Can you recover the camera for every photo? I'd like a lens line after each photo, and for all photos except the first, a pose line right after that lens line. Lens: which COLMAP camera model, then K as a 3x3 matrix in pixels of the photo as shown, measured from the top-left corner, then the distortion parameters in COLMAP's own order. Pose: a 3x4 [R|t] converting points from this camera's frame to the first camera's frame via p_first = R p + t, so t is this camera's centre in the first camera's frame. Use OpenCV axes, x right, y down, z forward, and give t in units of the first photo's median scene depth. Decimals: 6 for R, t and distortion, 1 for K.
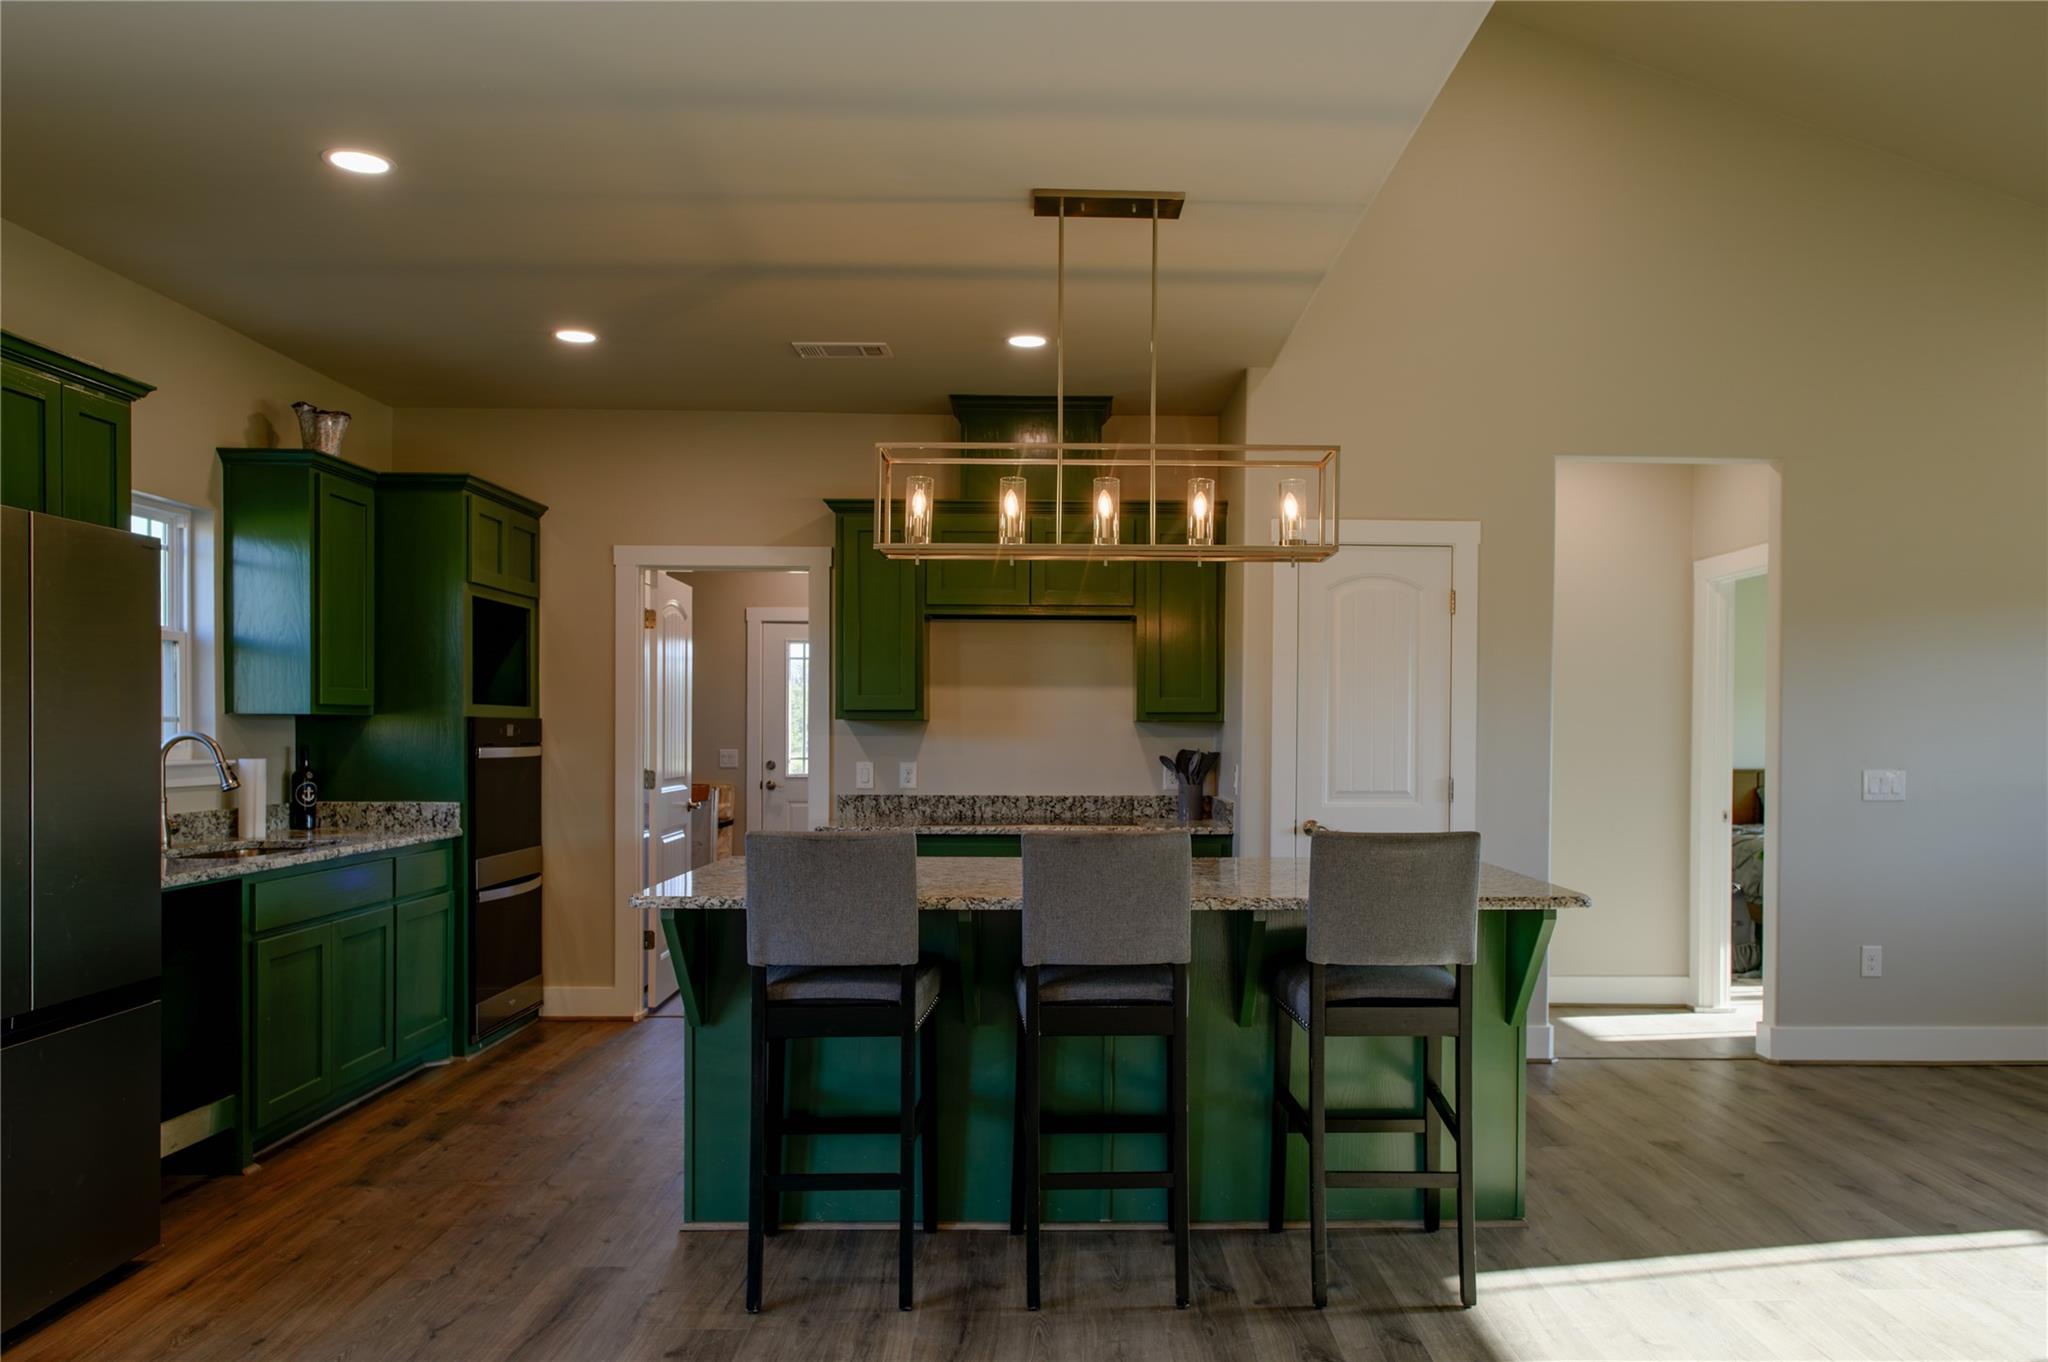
lens RADIAL K [[1460.0, 0, 1063.5], [0, 1460.0, 755.1], [0, 0, 1]] dist [-0.002188, 0.017351]
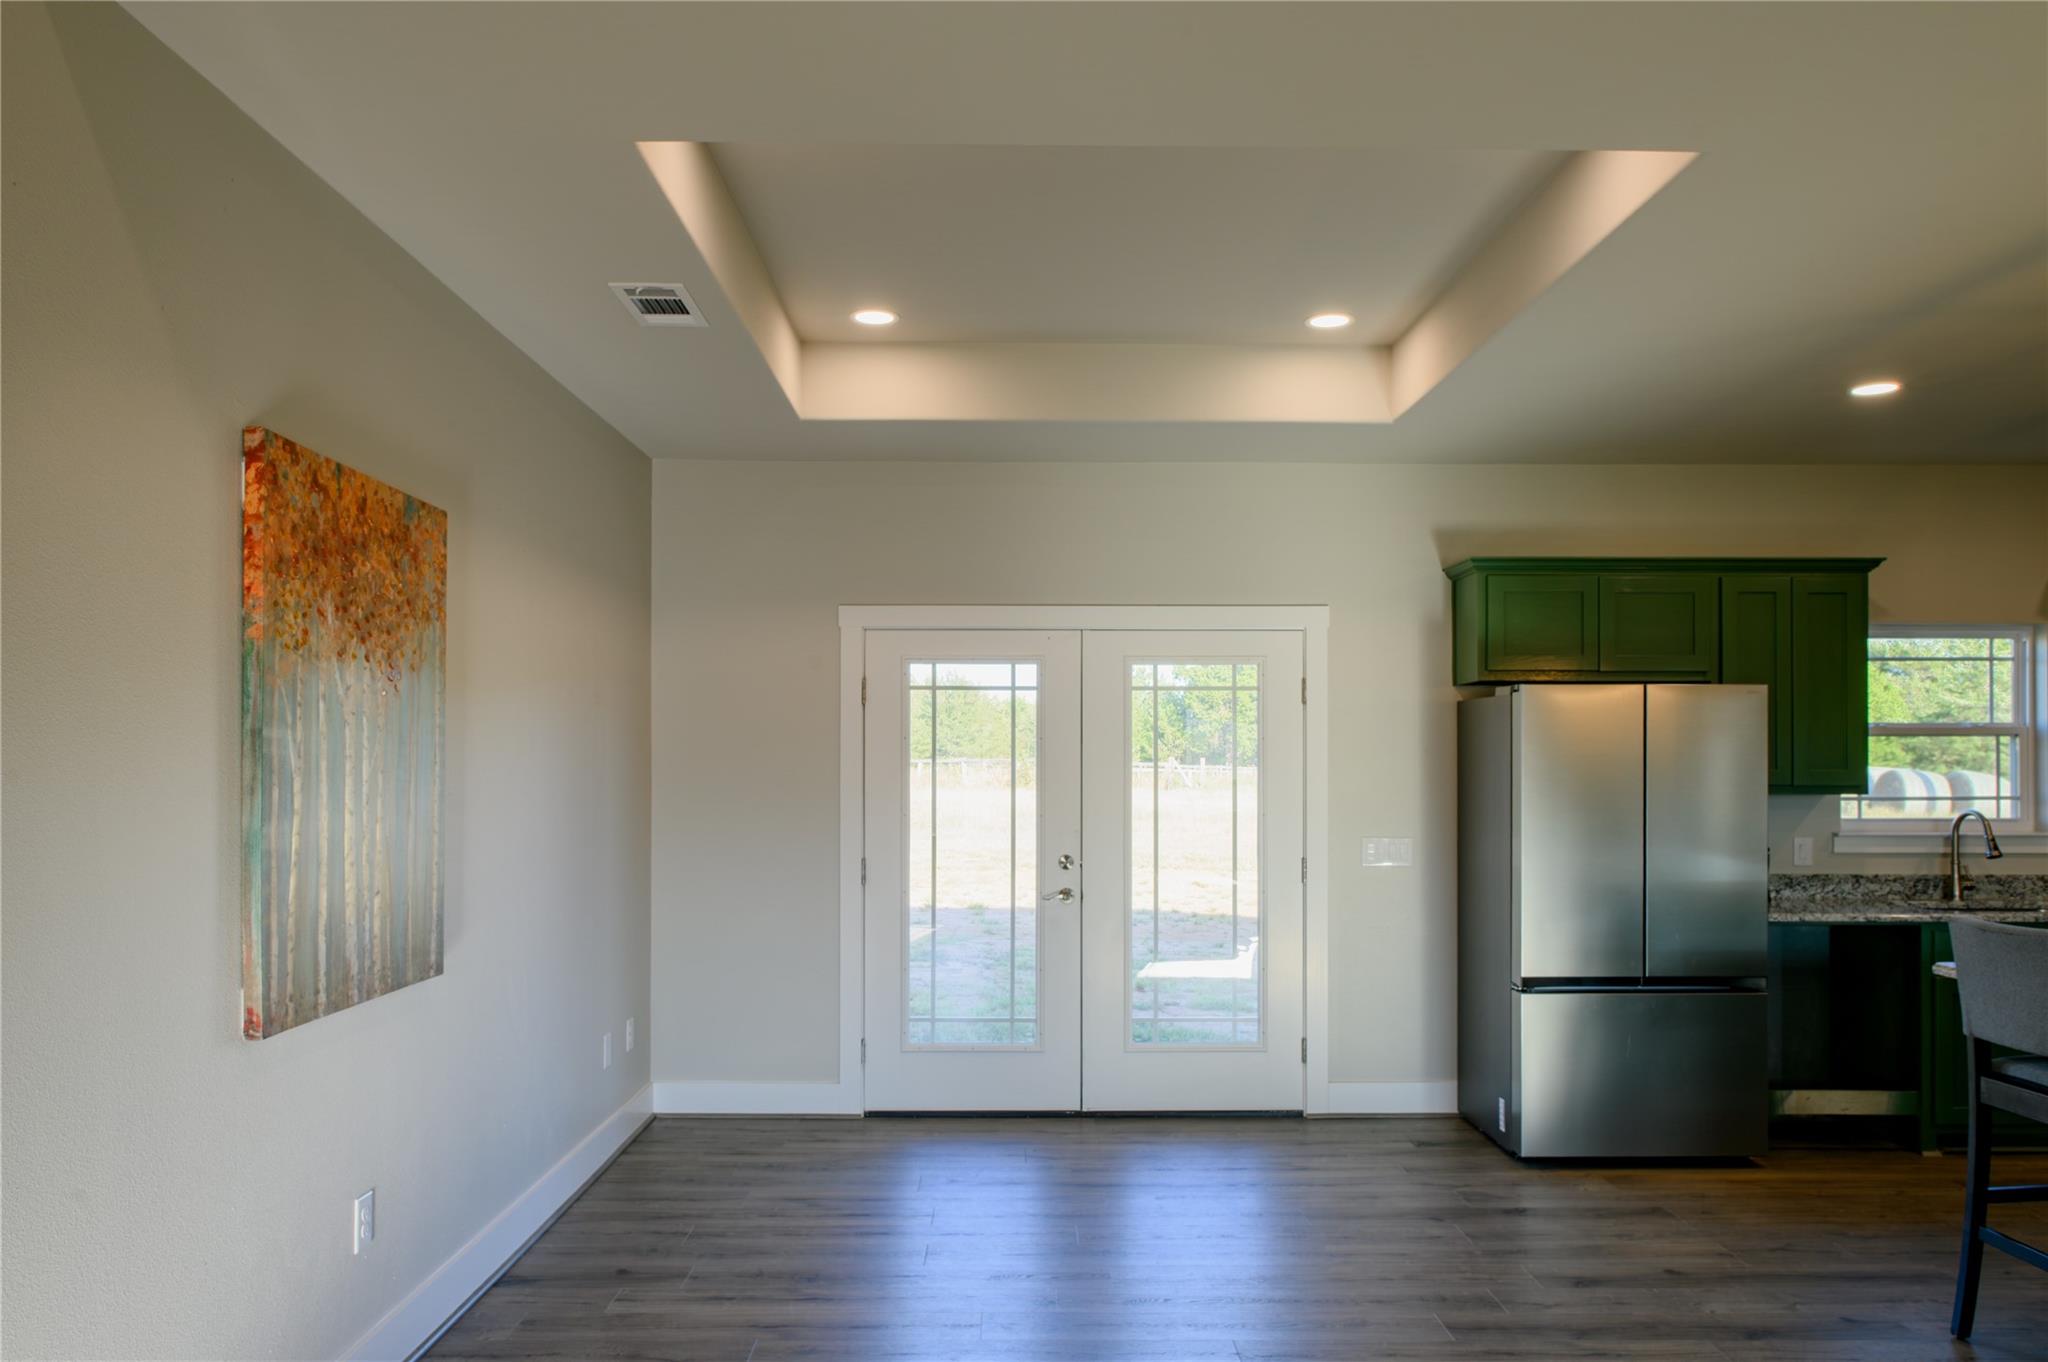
lens RADIAL K [[1417.0, 0, 1011.9], [0, 1417.0, 757.8], [0, 0, 1]] dist [-0.009753, 0.005261]
pose [[-0.008671, -0.009821, -0.999914, 0.464868], [-0.017746, 0.999796, -0.009666, -0.025208], [0.999805, 0.017660, -0.008844, 0.133025]]
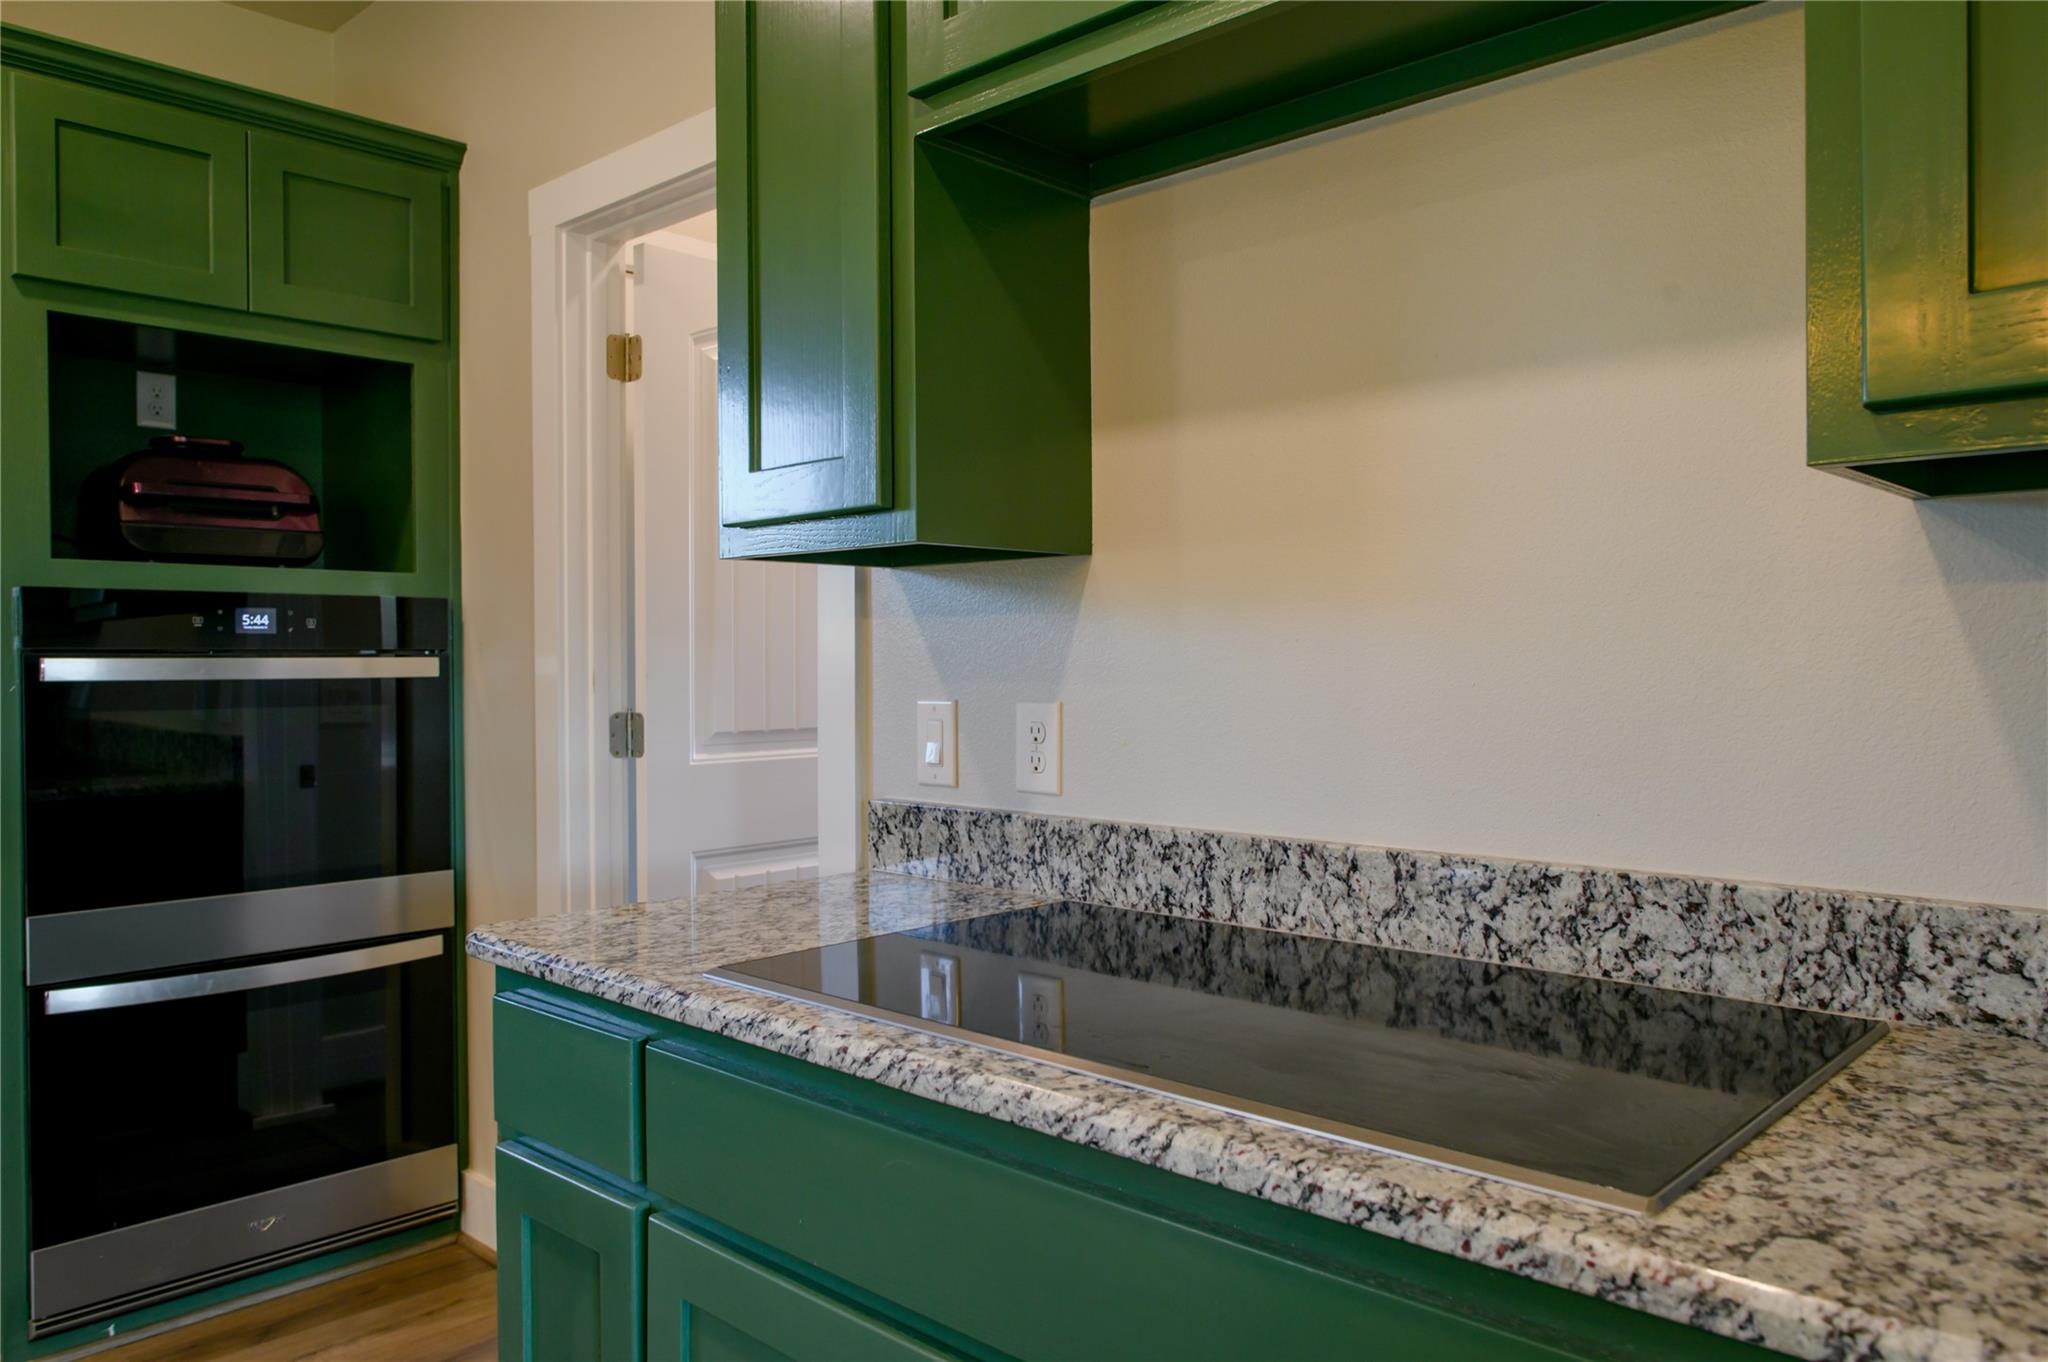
lens RADIAL K [[1460.0, 0, 1016.4], [0, 1460.0, 671.2], [0, 0, 1]] dist [-0.002188, 0.017351]
pose [[0.715668, -0.001563, -0.698438, 0.097694], [-0.003533, 0.999977, -0.005859, 0.000437], [0.698431, 0.006660, 0.715646, 0.803216]]
